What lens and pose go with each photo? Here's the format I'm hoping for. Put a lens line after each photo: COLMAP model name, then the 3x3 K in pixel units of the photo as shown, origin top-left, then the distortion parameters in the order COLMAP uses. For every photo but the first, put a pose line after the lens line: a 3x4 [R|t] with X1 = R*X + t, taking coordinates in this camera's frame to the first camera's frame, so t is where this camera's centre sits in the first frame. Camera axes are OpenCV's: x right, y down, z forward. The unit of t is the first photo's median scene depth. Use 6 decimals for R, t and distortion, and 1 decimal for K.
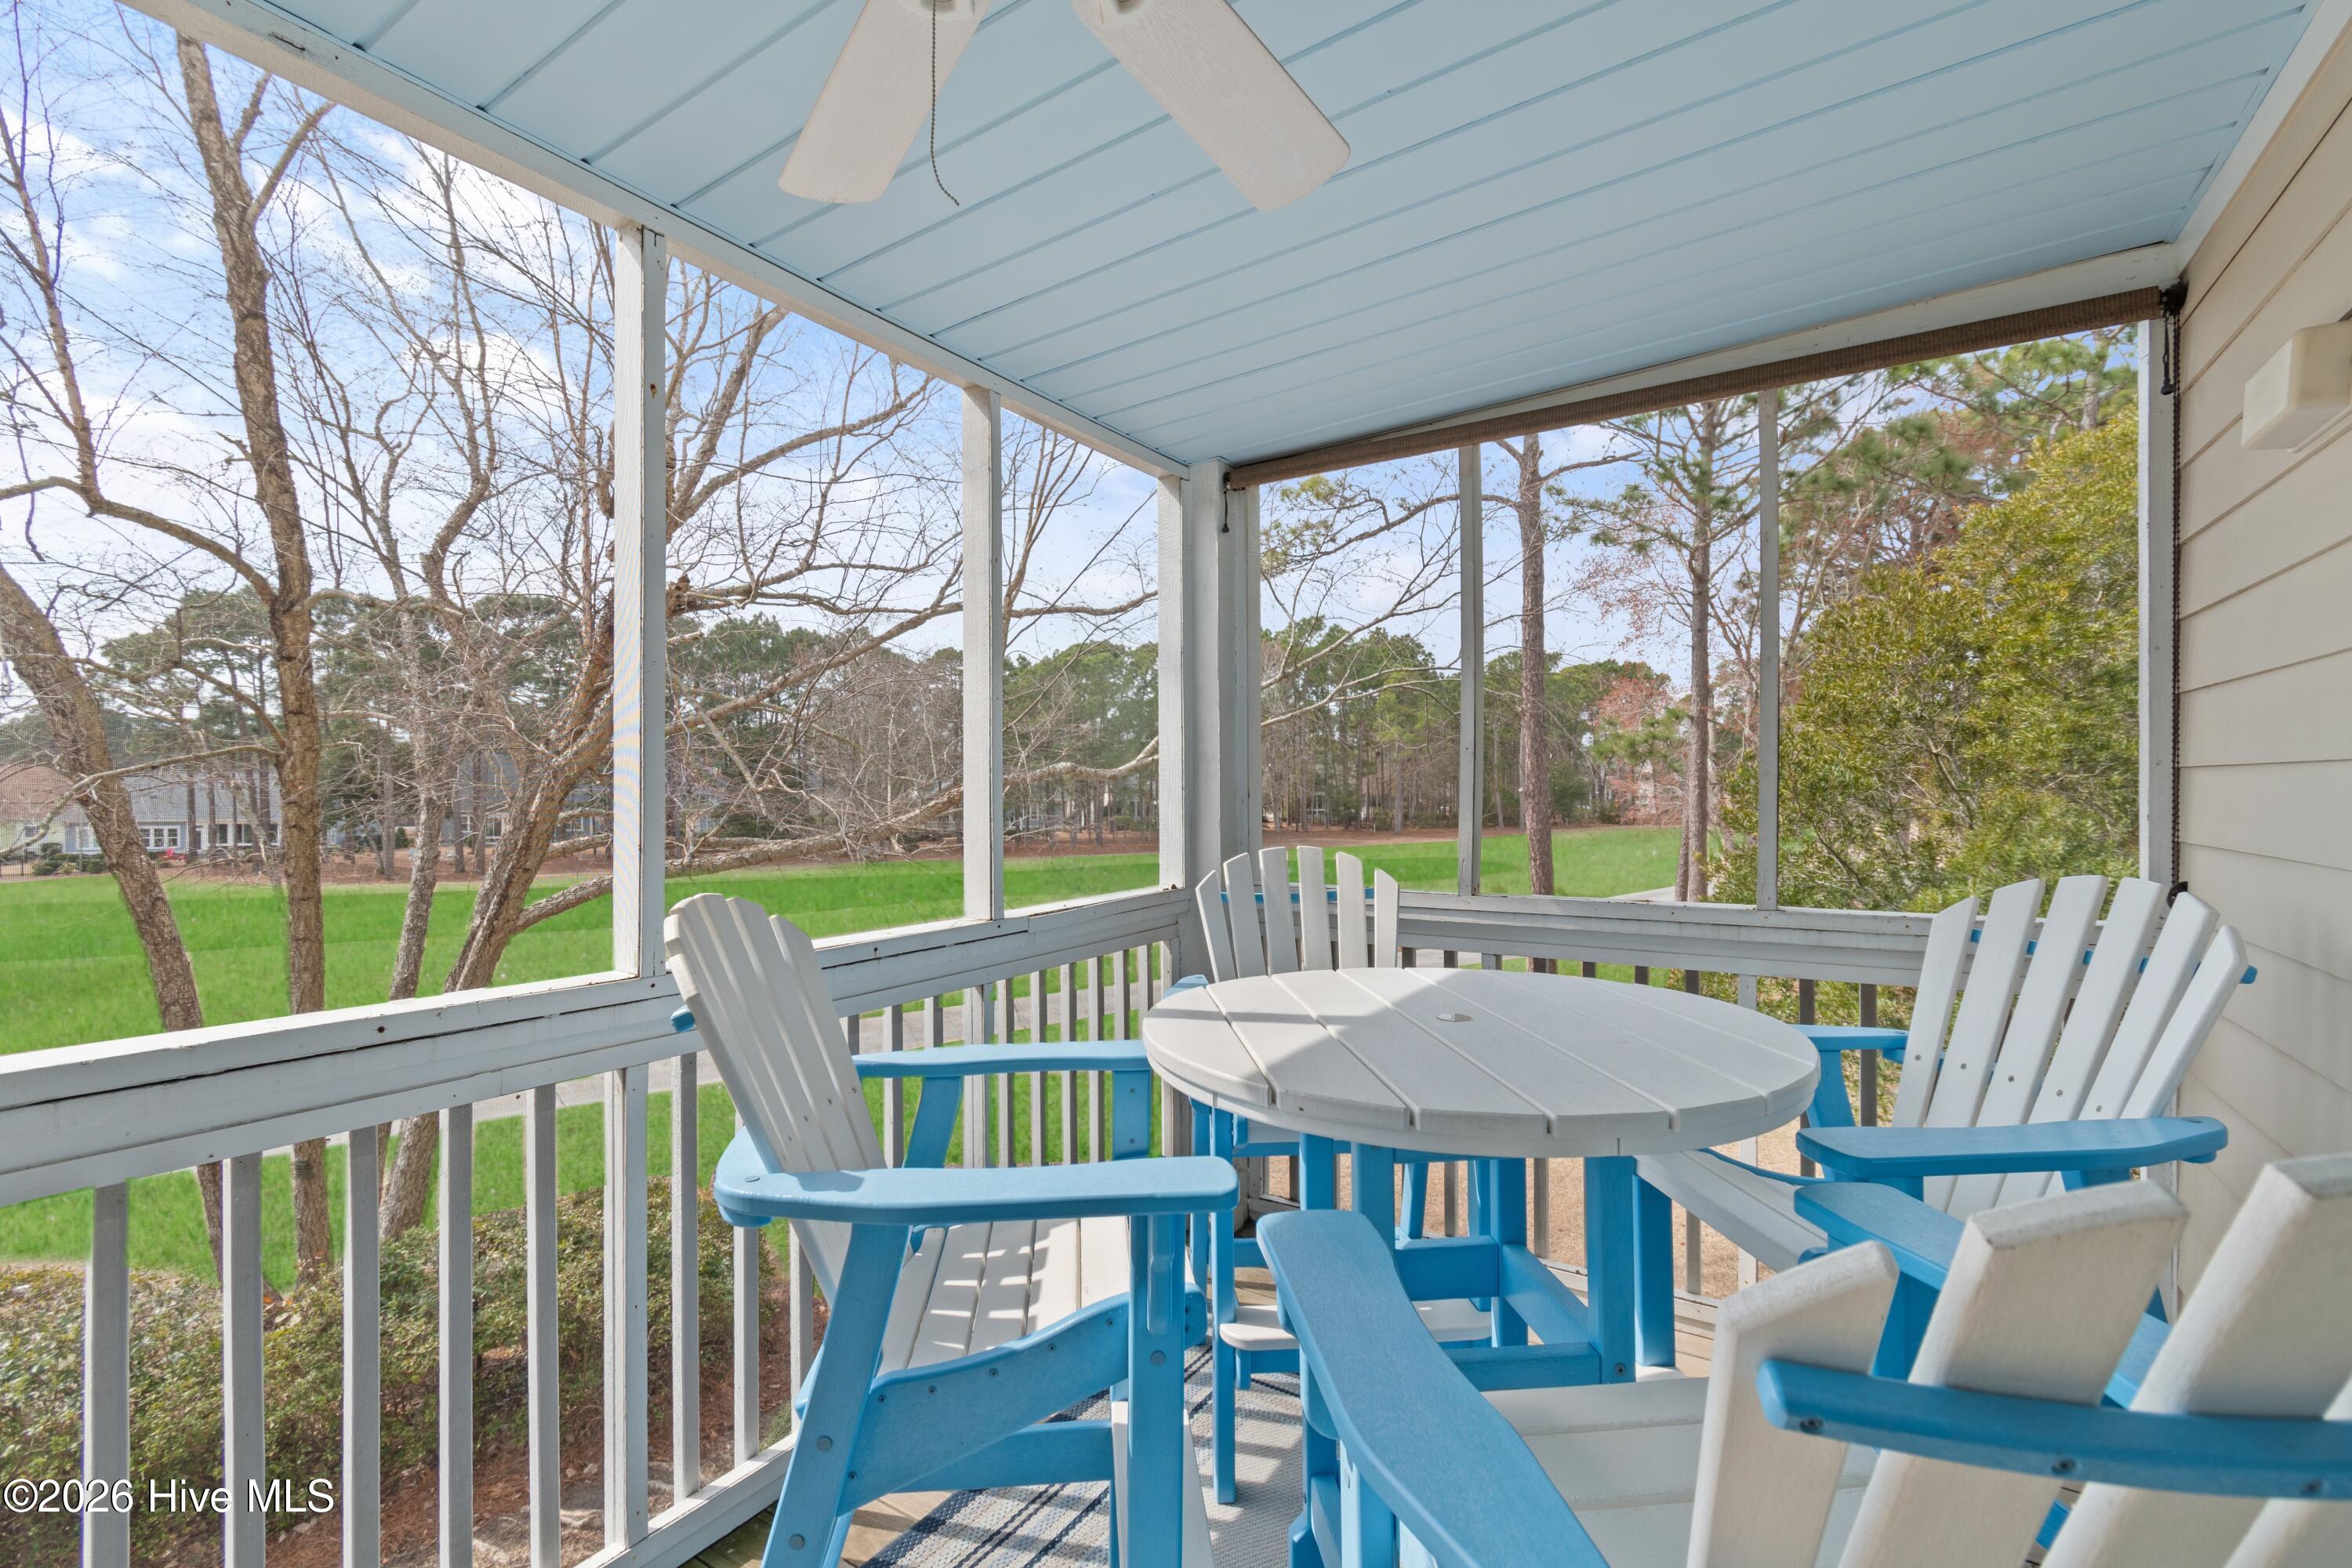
lens RADIAL K [[1037.6, 0, 1175.6], [0, 1037.6, 790.0], [0, 0, 1]] dist [0.000276, 0.000864]
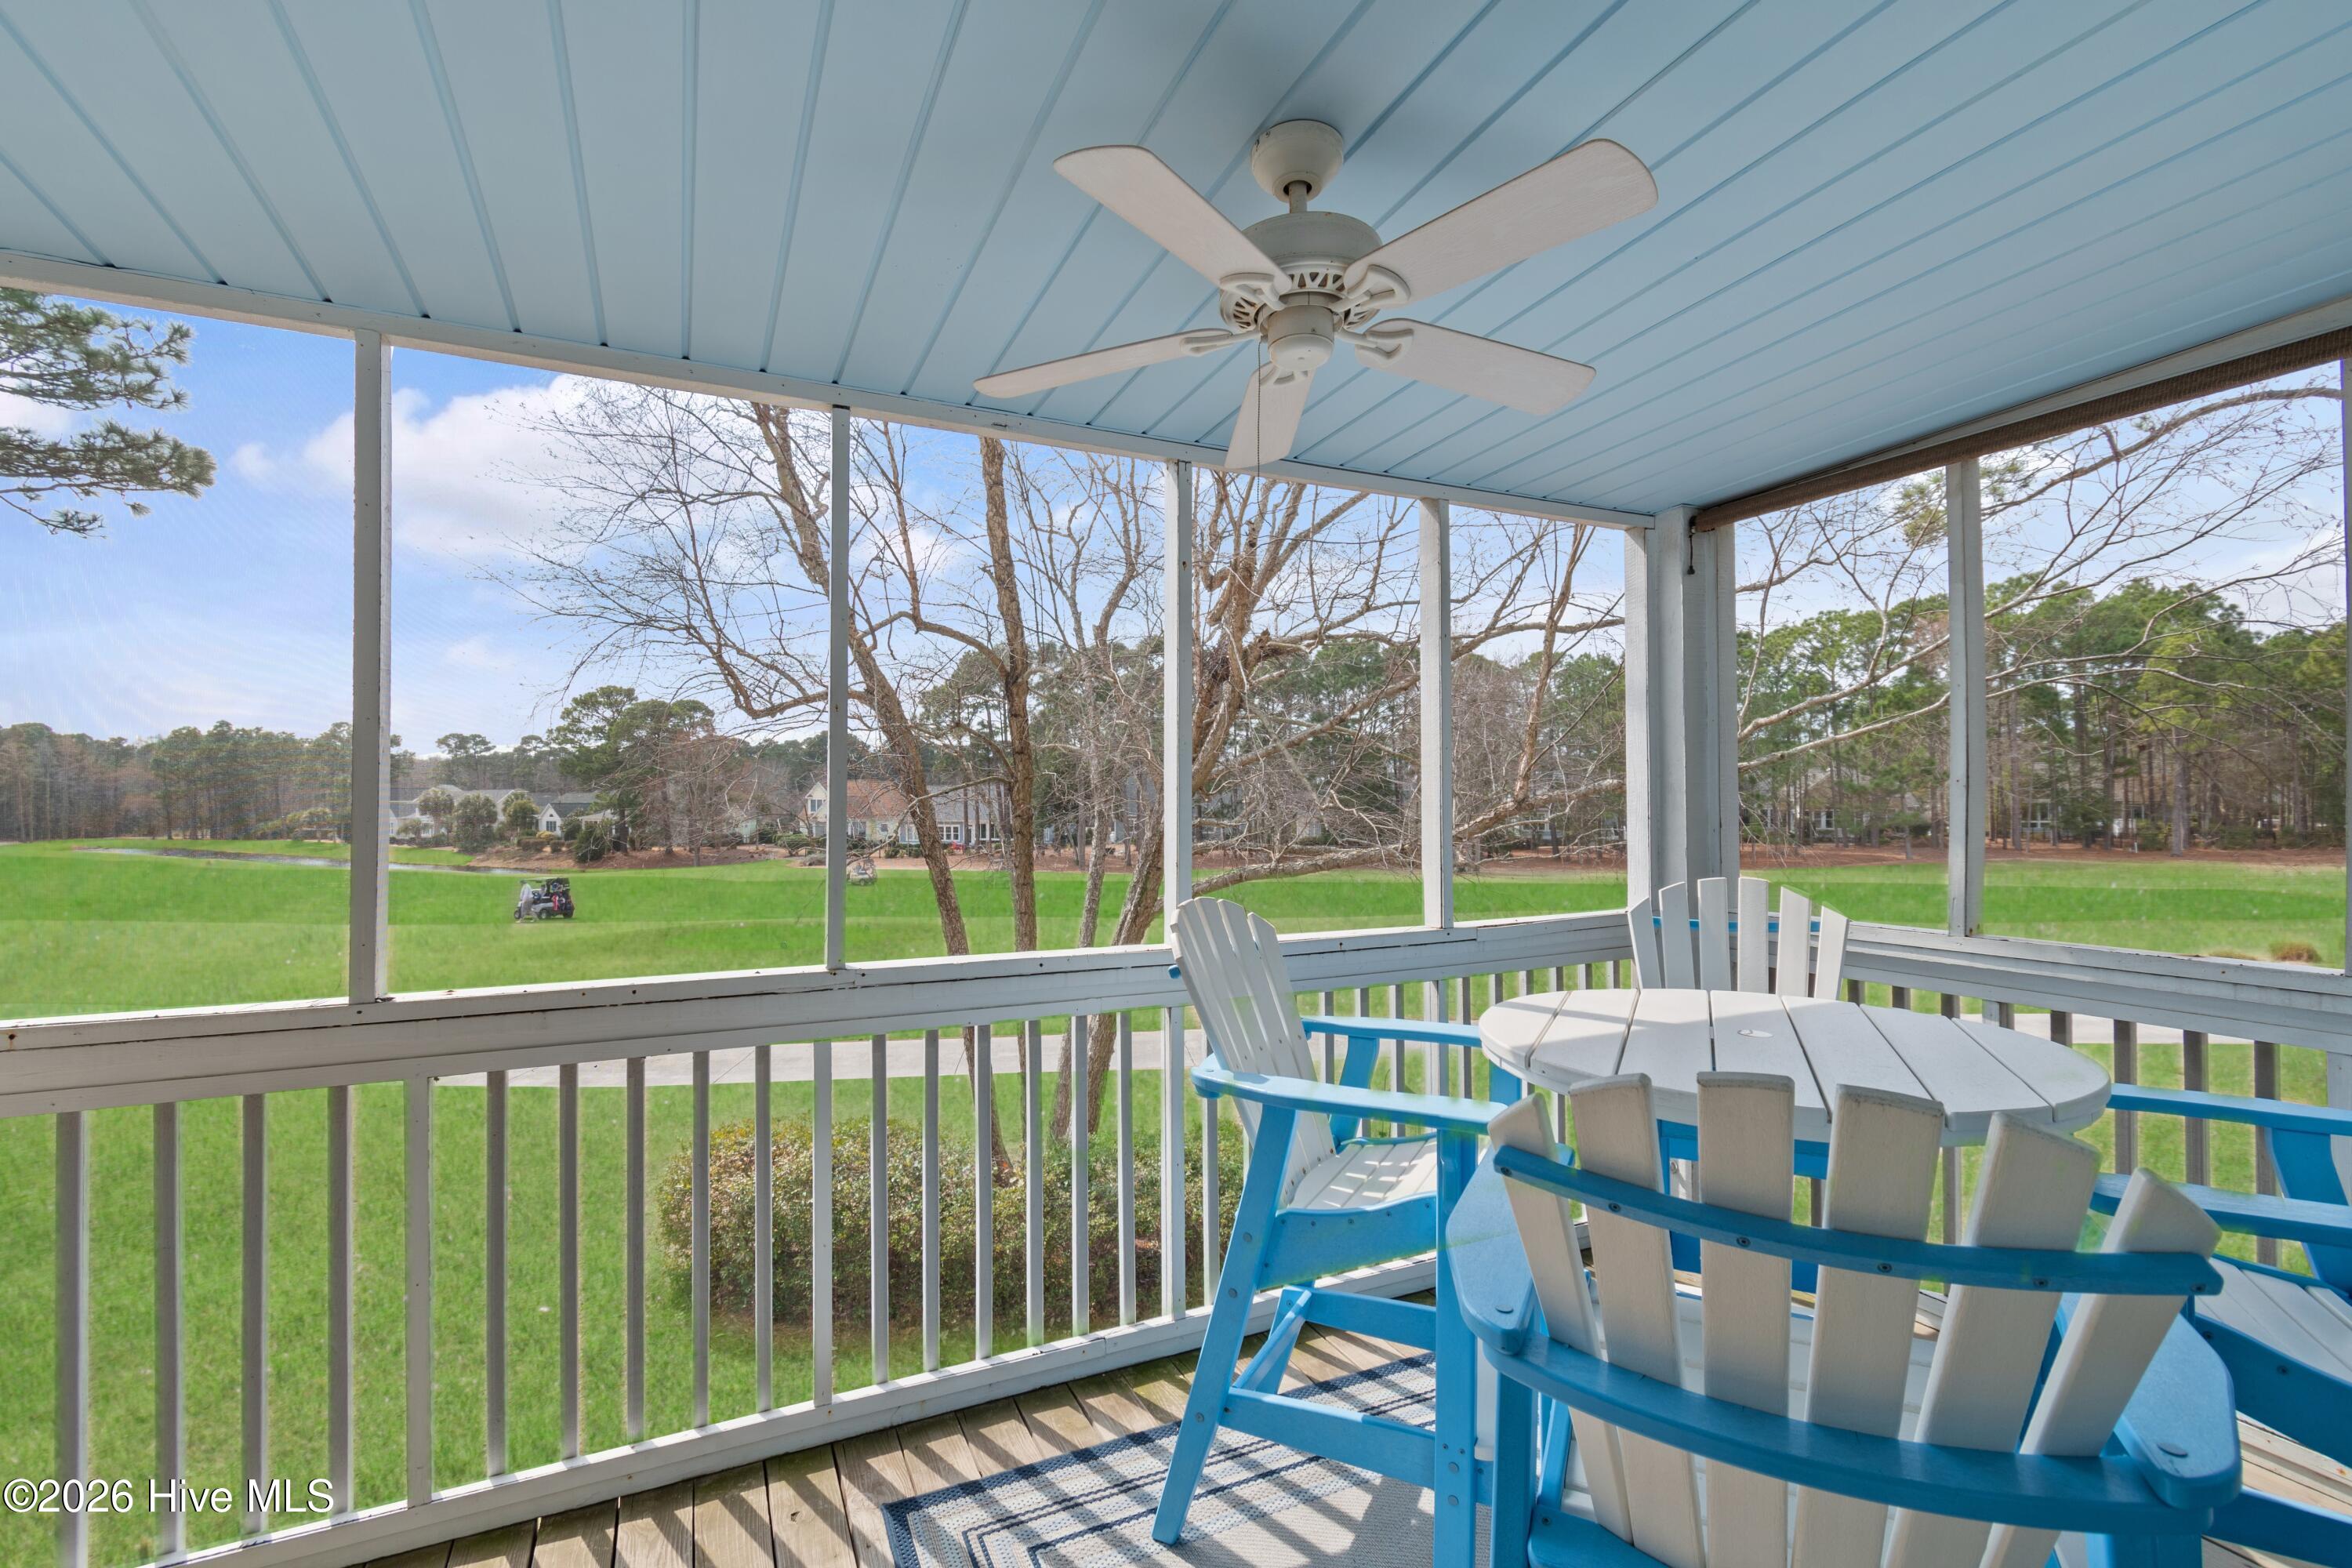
lens RADIAL K [[1037.6, 0, 1171.7], [0, 1037.6, 792.1], [0, 0, 1]] dist [0.000276, 0.000864]
pose [[0.845650, -0.004789, -0.533716, 0.116404], [0.002538, 0.999985, -0.004951, -0.017267], [0.533732, 0.002832, 0.845649, -0.119642]]
